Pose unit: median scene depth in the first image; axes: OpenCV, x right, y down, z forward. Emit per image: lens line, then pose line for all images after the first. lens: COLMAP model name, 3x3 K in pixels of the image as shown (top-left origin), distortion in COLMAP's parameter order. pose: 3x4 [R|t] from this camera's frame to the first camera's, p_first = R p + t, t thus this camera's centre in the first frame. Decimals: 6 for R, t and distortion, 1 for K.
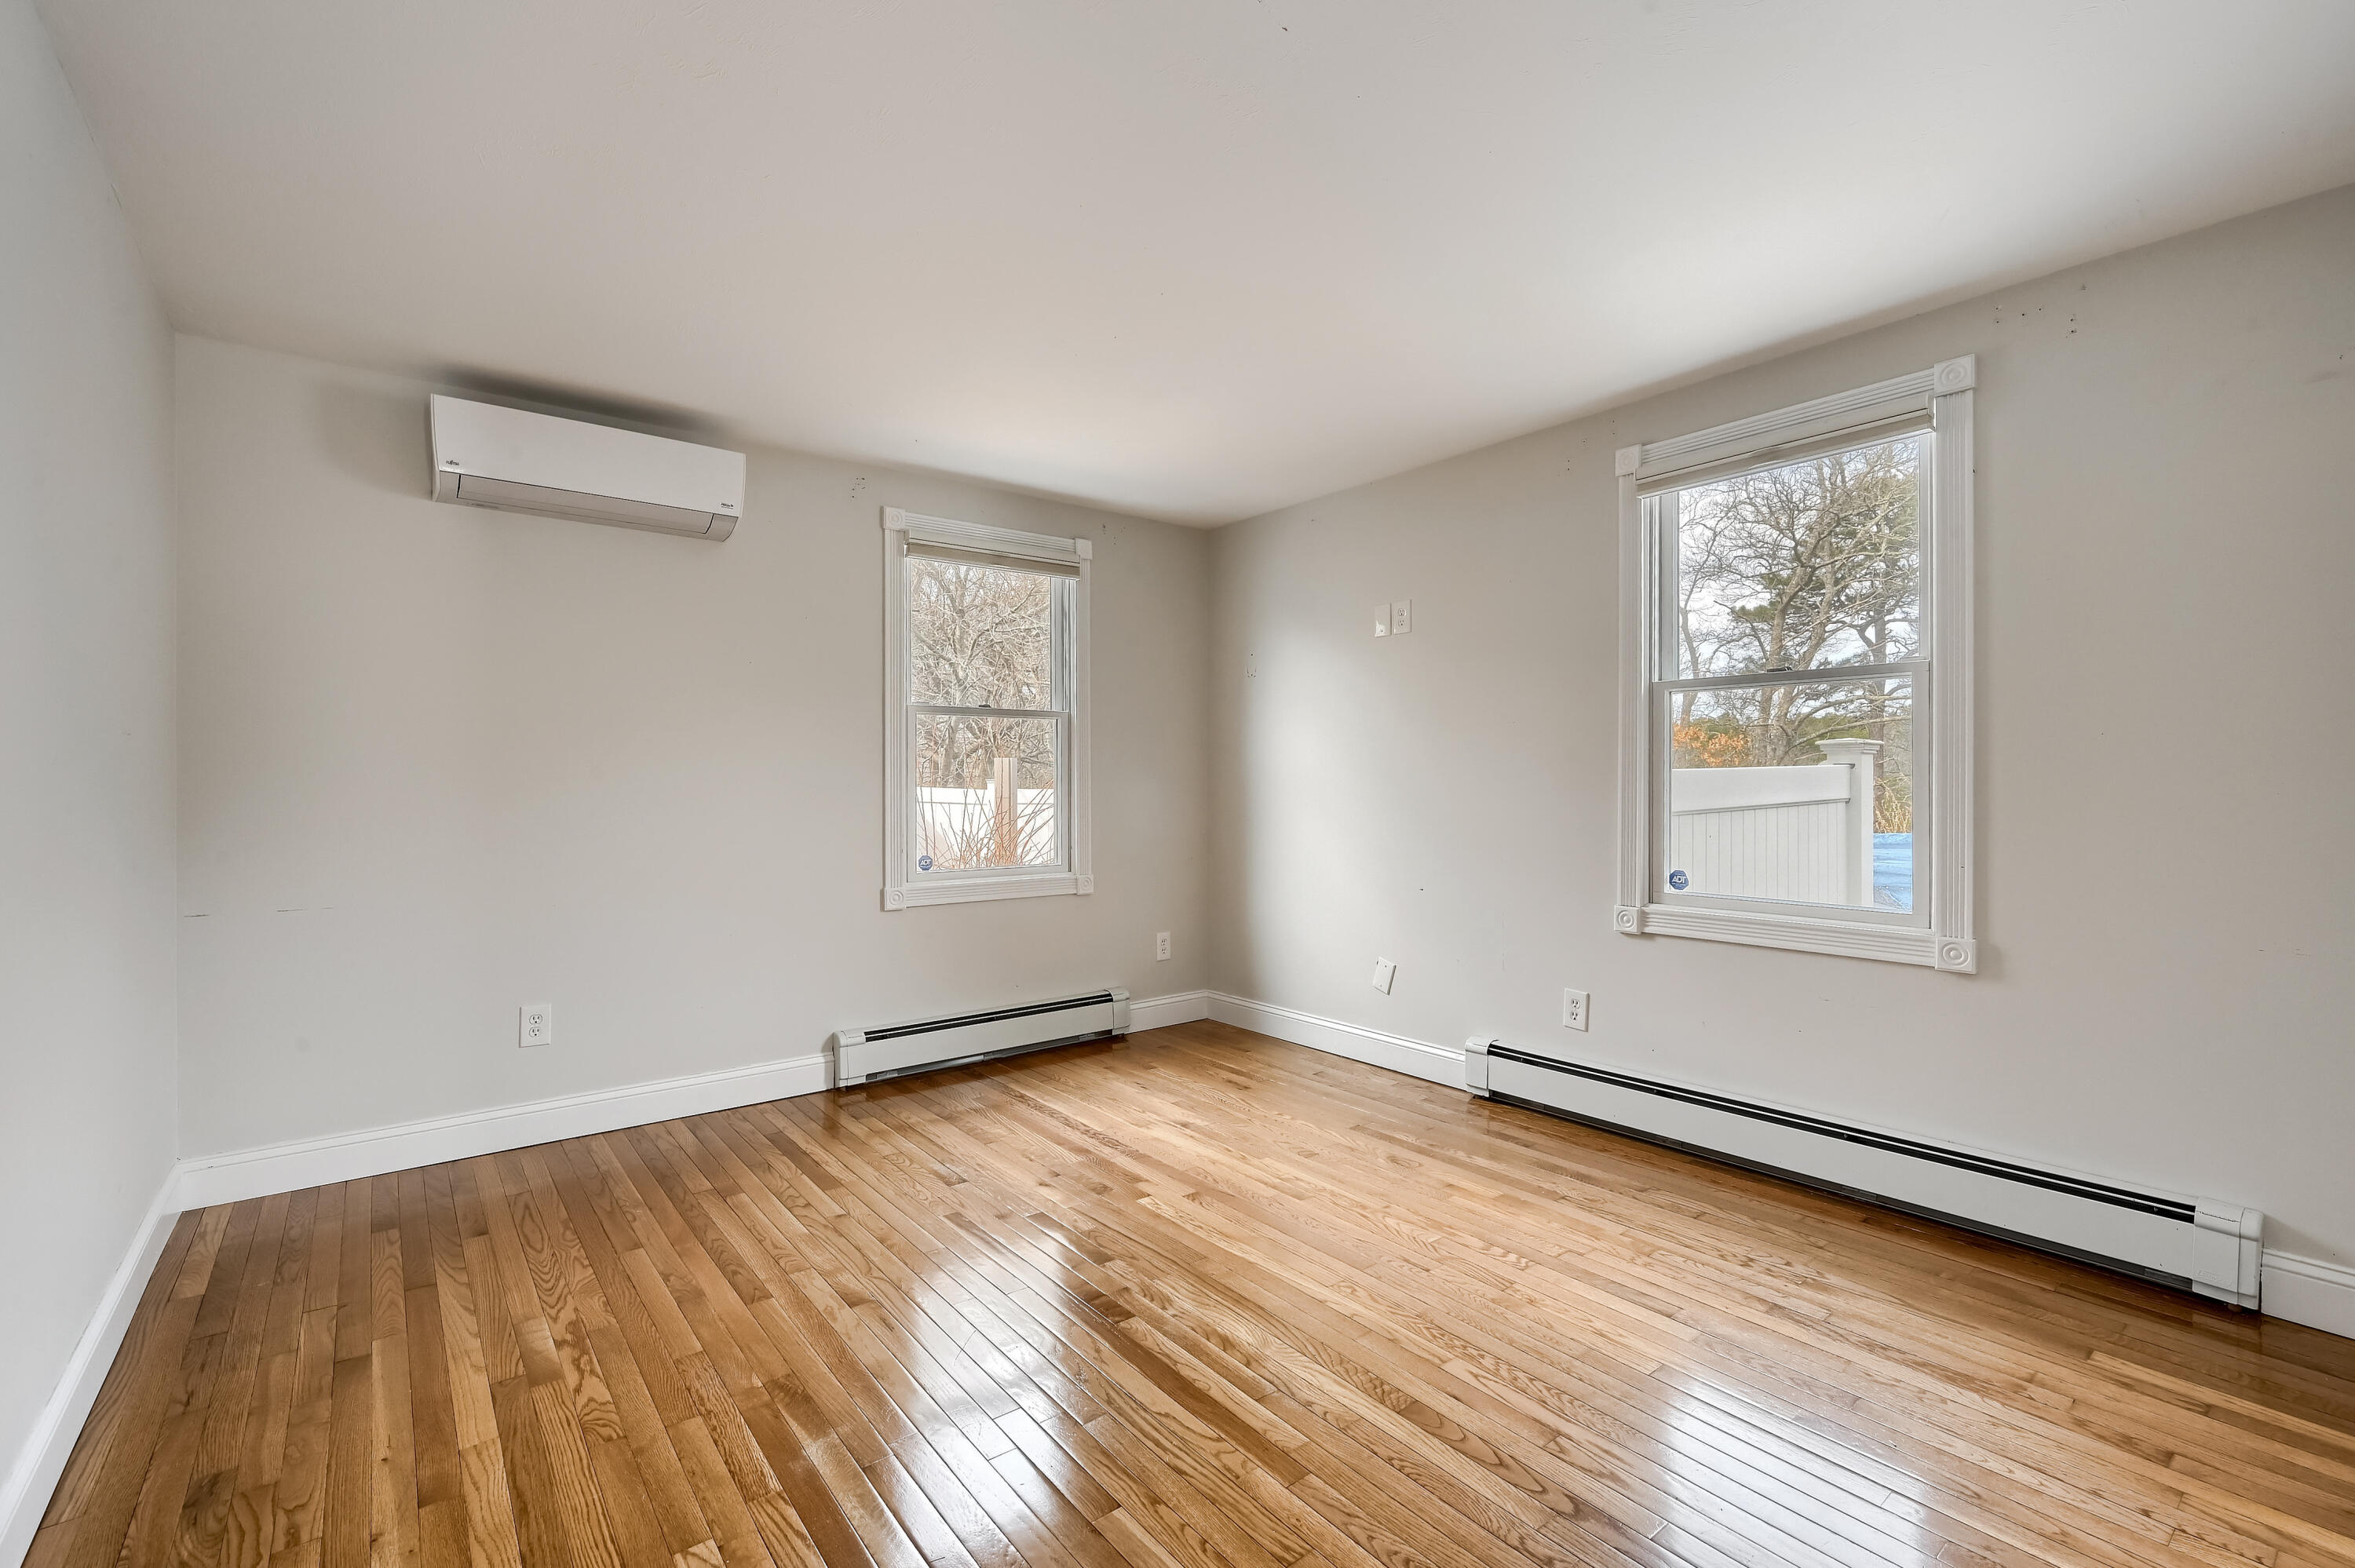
lens RADIAL K [[1022.1, 0, 1179.6], [0, 1022.1, 769.9], [0, 0, 1]] dist [0.001331, 0.000147]
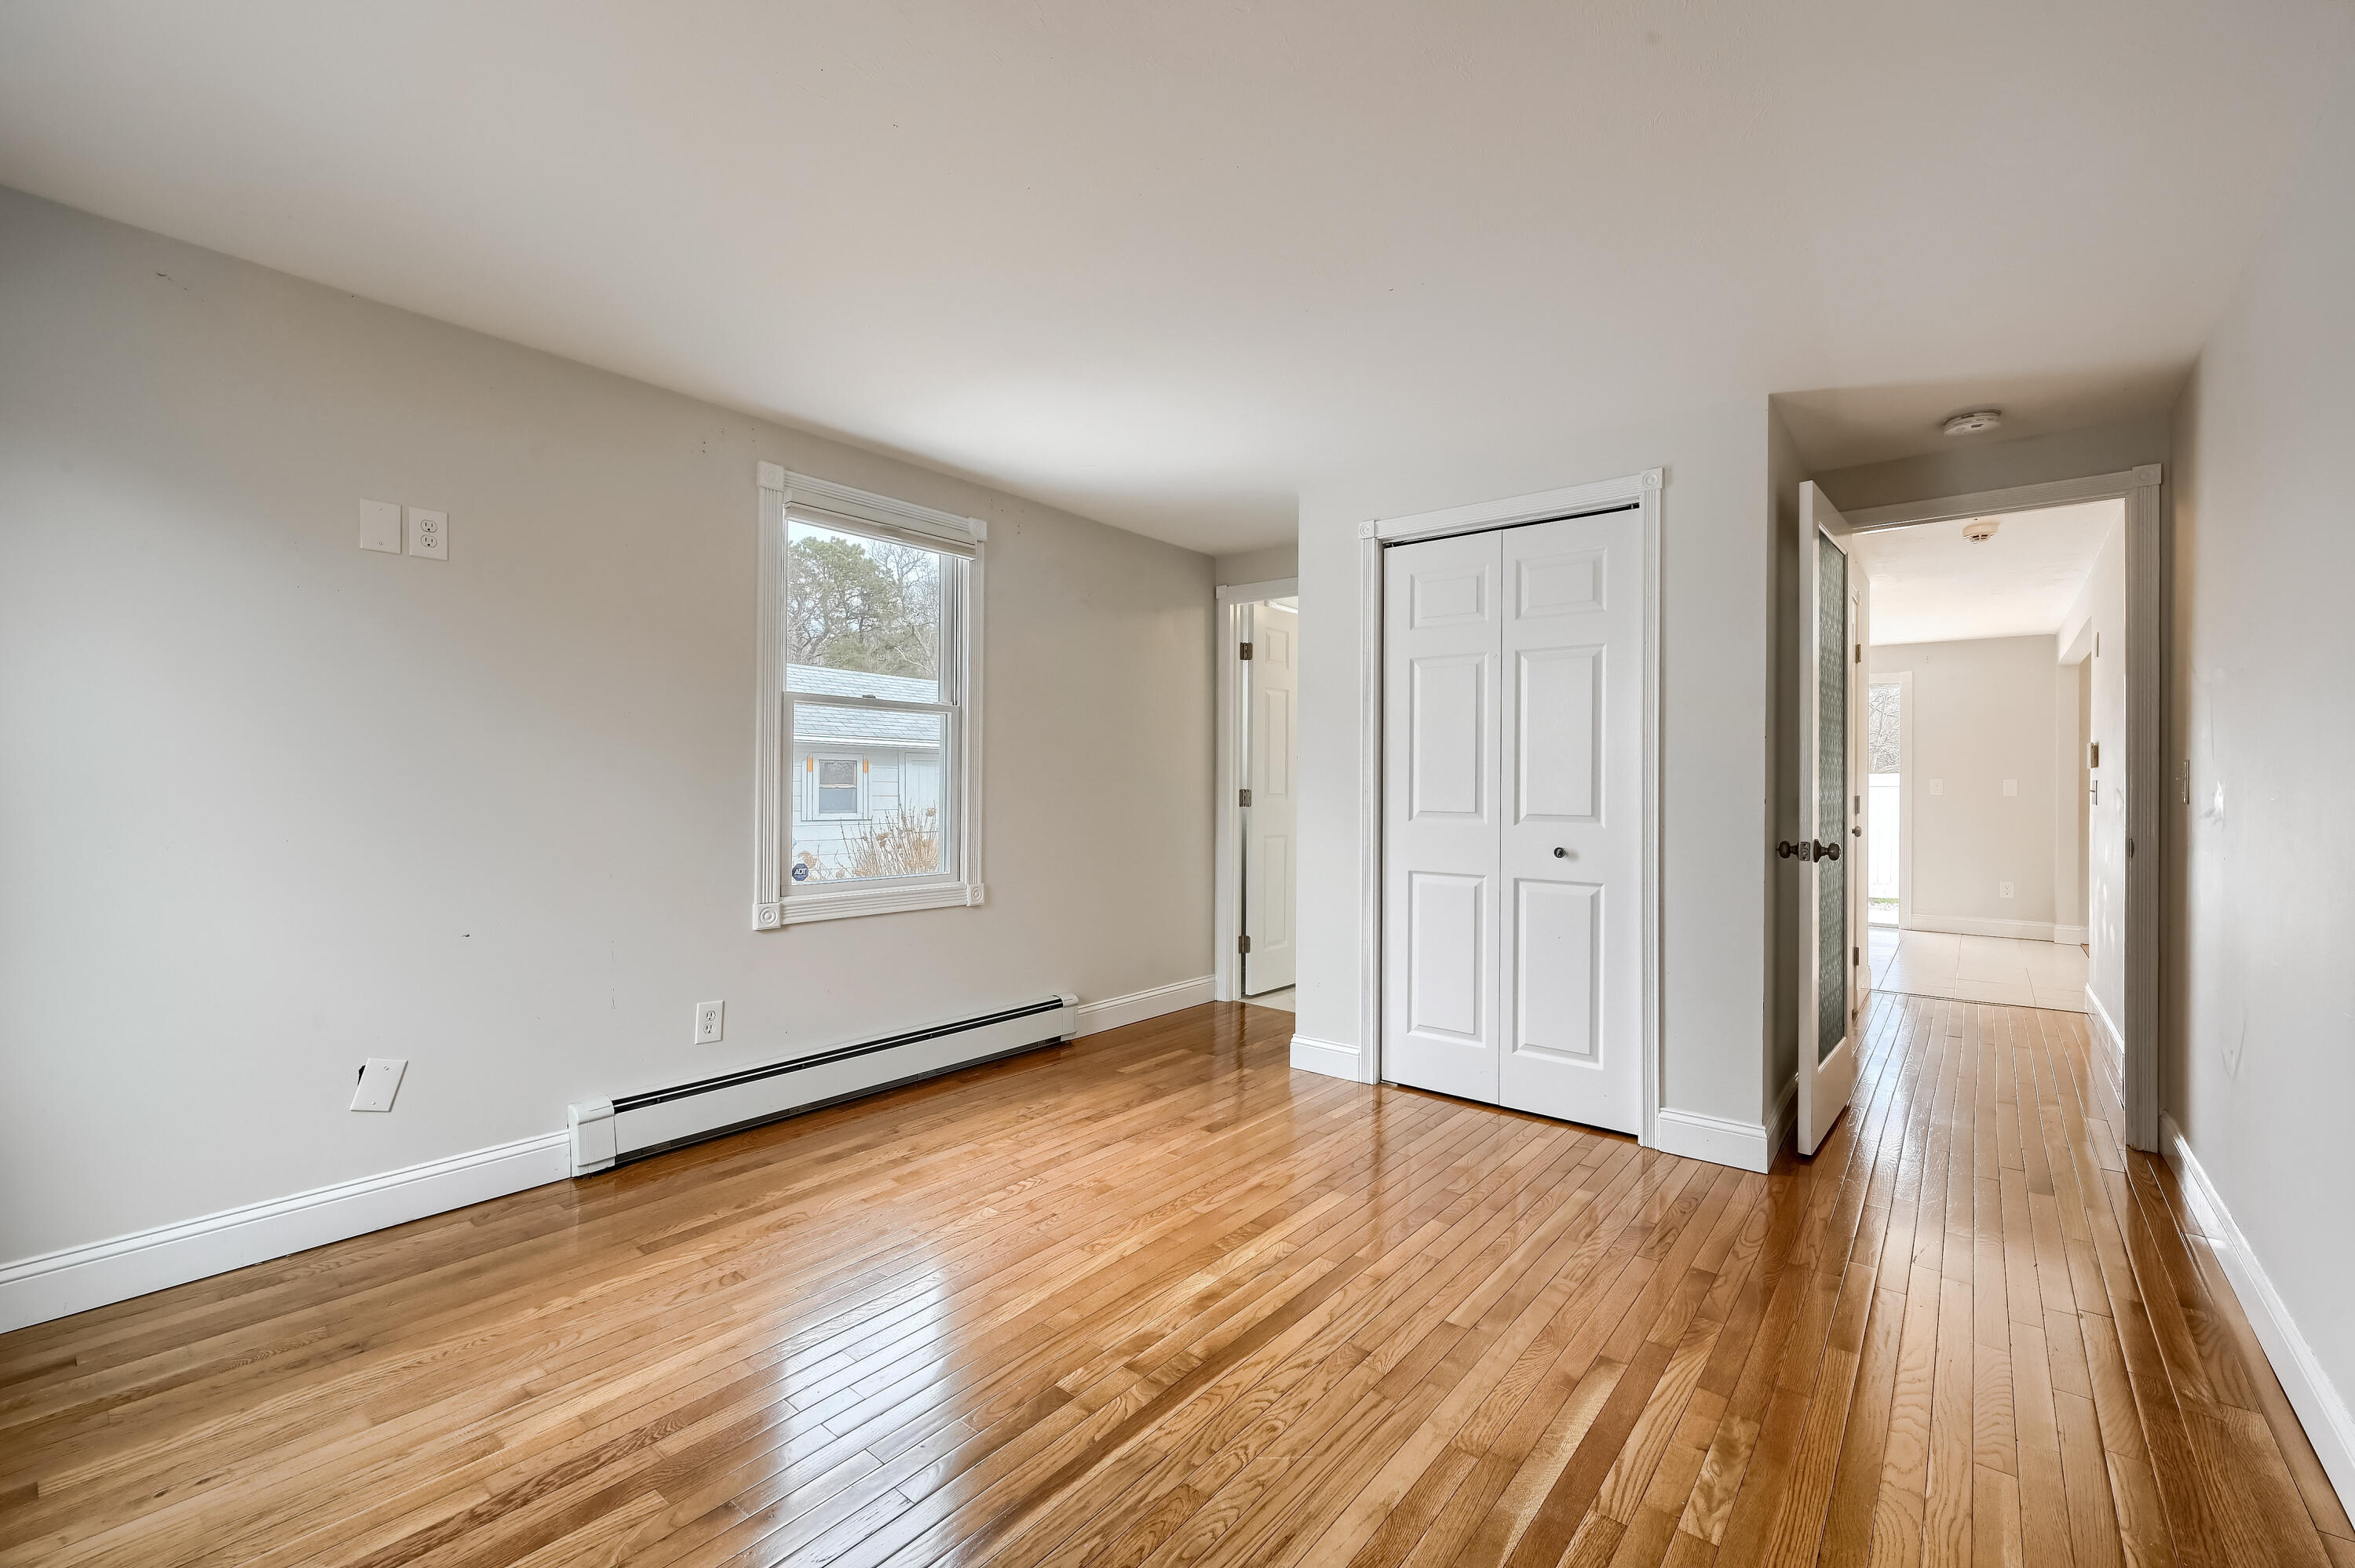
lens RADIAL K [[969.8, 0, 1170.1], [0, 969.8, 775.2], [0, 0, 1]] dist [0.000027, -0.000086]
pose [[-0.205281, 0.011425, 0.978636, -0.664173], [-0.018094, 0.999717, -0.015467, 0.011677], [-0.978536, -0.020883, -0.205016, 0.867495]]
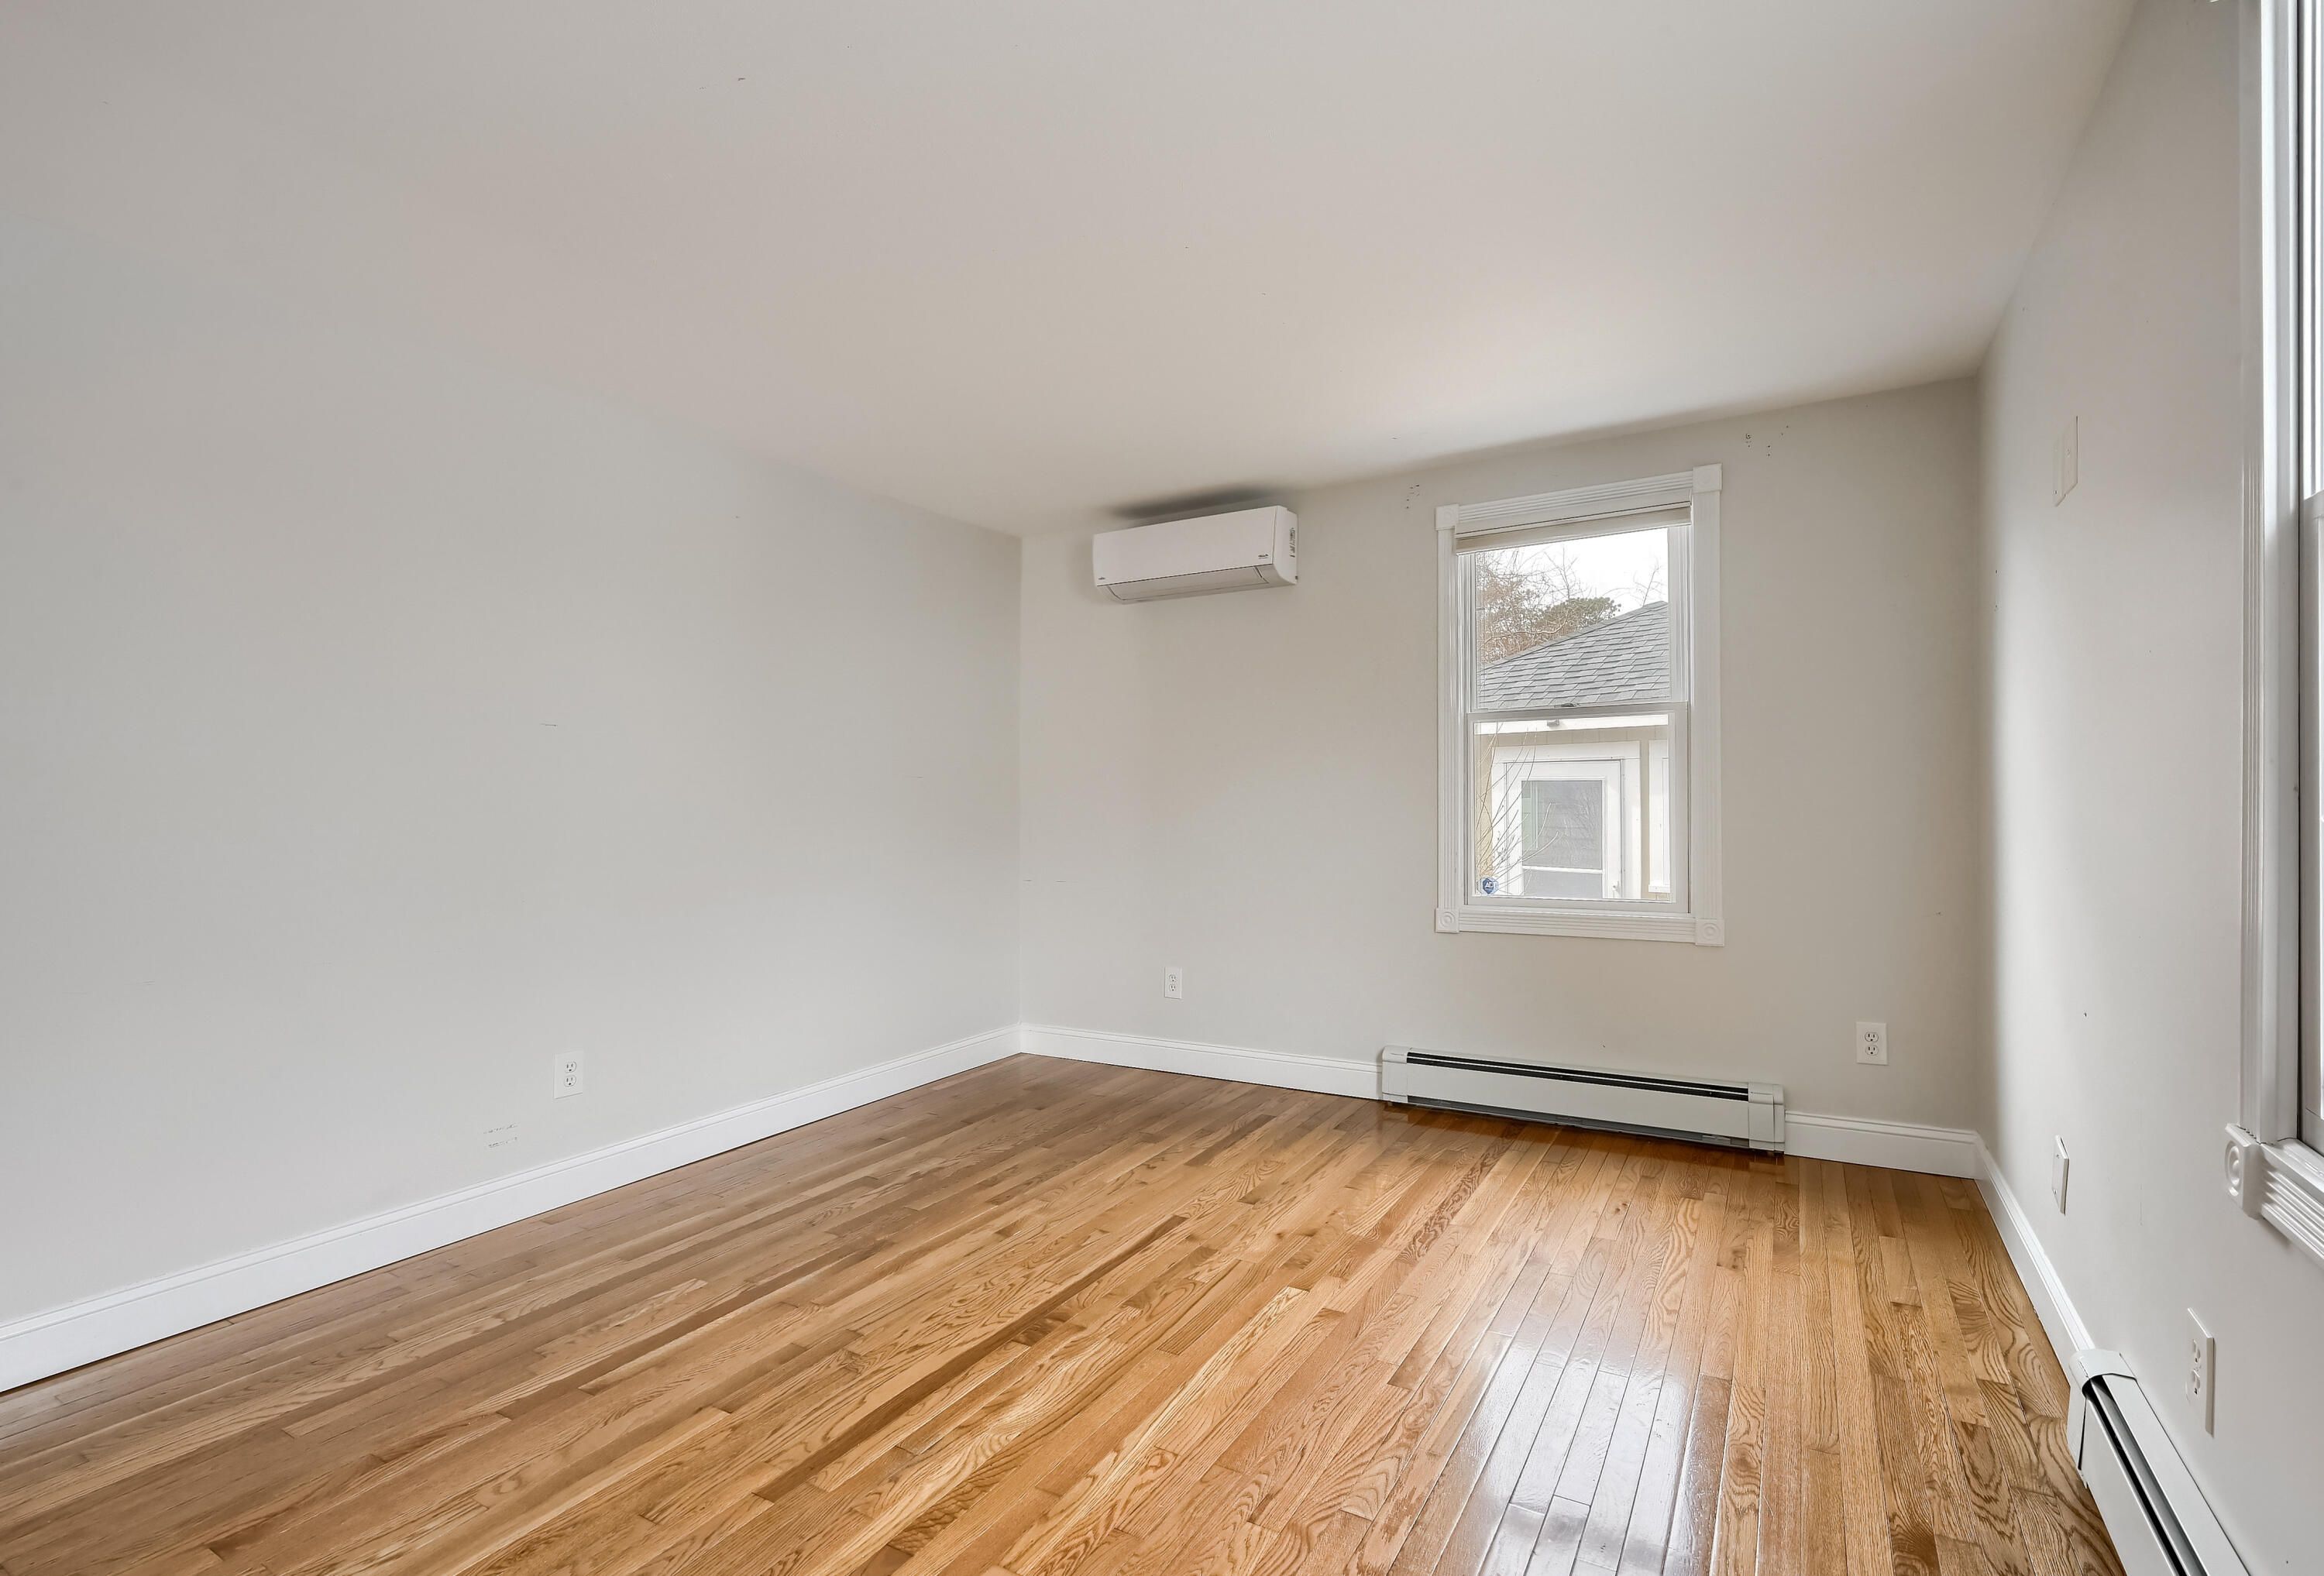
lens RADIAL K [[1044.6, 0, 1233.6], [0, 1044.6, 804.7], [0, 0, 1]] dist [-0.001562, -0.000088]
pose [[0.397893, 0.001873, -0.917430, 0.687859], [0.022120, 0.999688, 0.011634, 0.003370], [0.917165, -0.024923, 0.397727, 0.568968]]
